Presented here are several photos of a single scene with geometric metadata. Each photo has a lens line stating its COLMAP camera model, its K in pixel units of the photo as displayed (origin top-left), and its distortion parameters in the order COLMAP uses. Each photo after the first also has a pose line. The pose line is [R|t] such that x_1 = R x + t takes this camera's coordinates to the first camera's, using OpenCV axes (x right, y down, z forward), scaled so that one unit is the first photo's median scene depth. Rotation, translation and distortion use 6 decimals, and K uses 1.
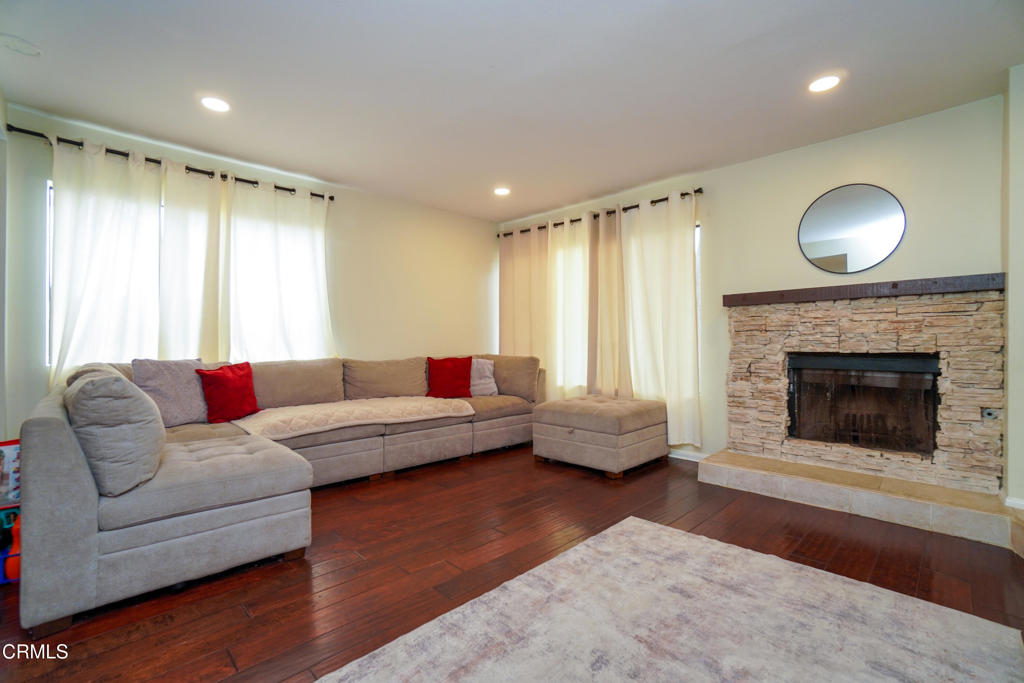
lens RADIAL K [[446.7, 0, 506.9], [0, 446.7, 342.4], [0, 0, 1]] dist [-0.073944, 0.025046]
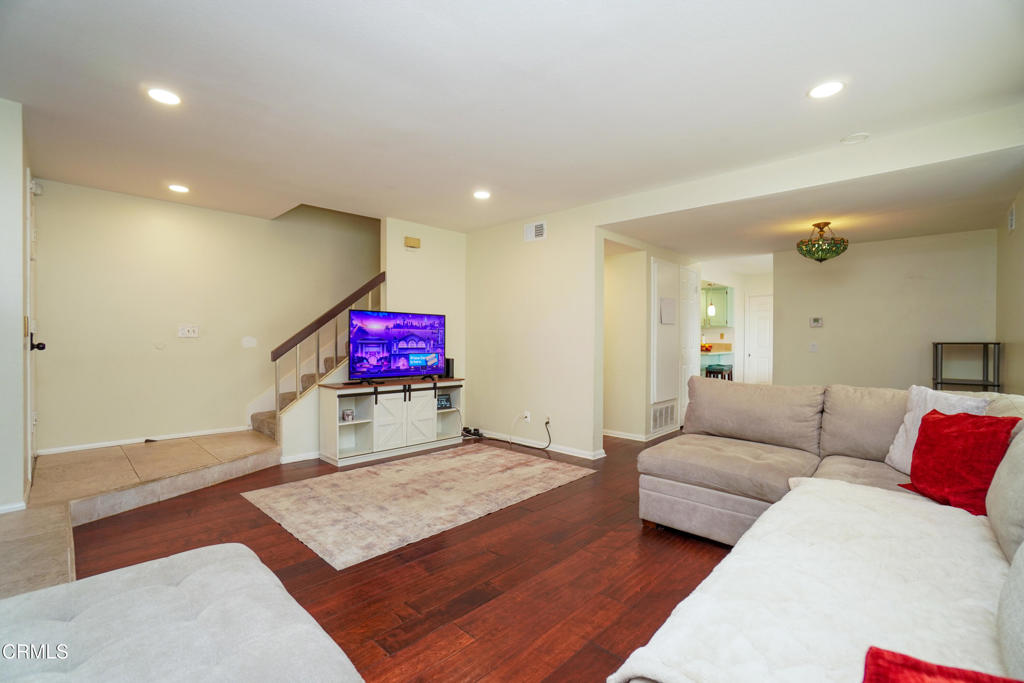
lens RADIAL K [[446.7, 0, 506.9], [0, 446.7, 342.4], [0, 0, 1]] dist [-0.073944, 0.025046]
pose [[-0.999808, -0.002707, -0.019405, -0.042380], [-0.002871, 0.999960, 0.008427, -0.071135], [0.019381, 0.008481, -0.999776, 2.844967]]
